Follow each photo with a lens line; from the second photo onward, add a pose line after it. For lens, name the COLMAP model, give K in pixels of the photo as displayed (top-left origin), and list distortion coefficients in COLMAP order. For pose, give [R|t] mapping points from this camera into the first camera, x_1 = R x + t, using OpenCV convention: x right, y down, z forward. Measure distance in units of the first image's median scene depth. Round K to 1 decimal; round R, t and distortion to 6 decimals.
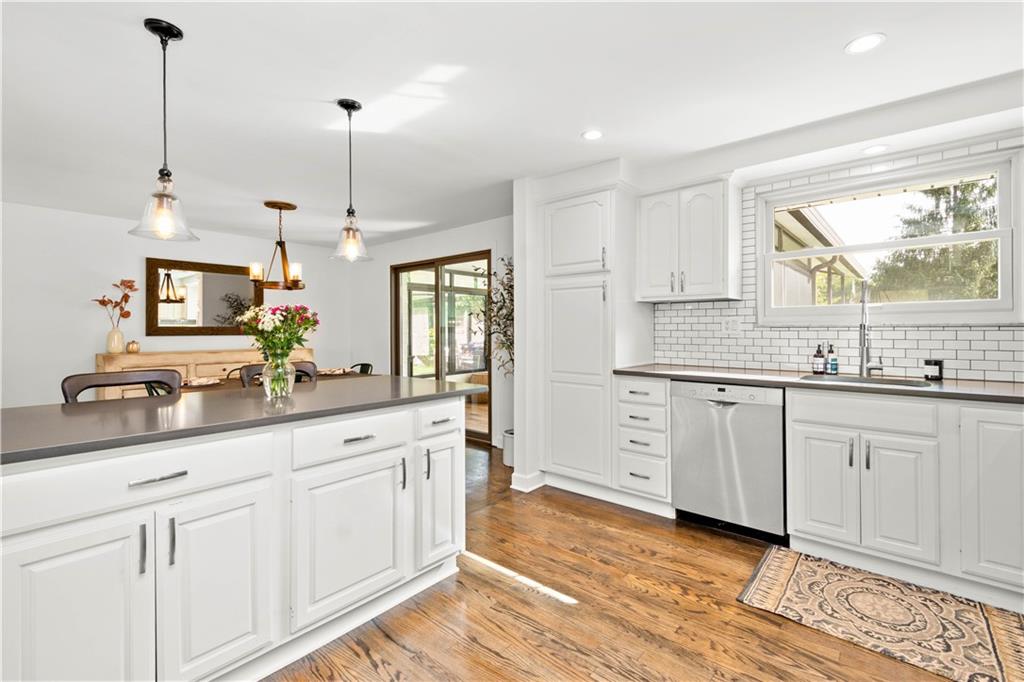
lens RADIAL K [[450.4, 0, 511.3], [0, 450.4, 332.8], [0, 0, 1]] dist [0.001842, 0.000090]
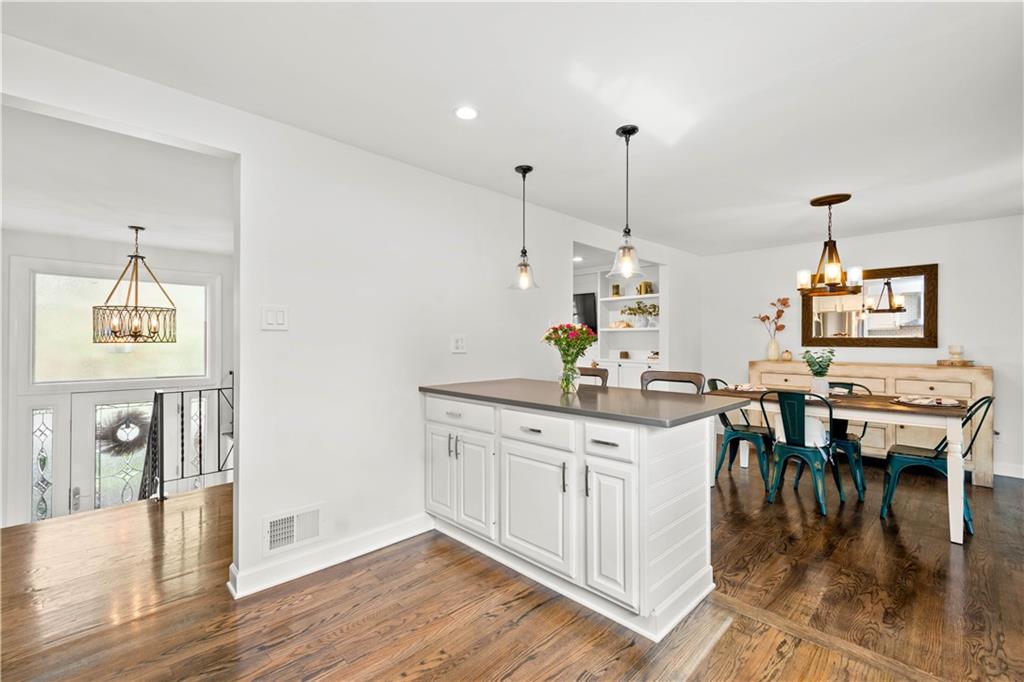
lens RADIAL K [[439.0, 0, 513.1], [0, 439.0, 338.4], [0, 0, 1]] dist [-0.001262, 0.000127]
pose [[-0.067808, -0.003984, -0.997690, 0.691343], [-0.005449, 0.999979, -0.003622, -0.010969], [0.997683, 0.005191, -0.067829, 0.803305]]
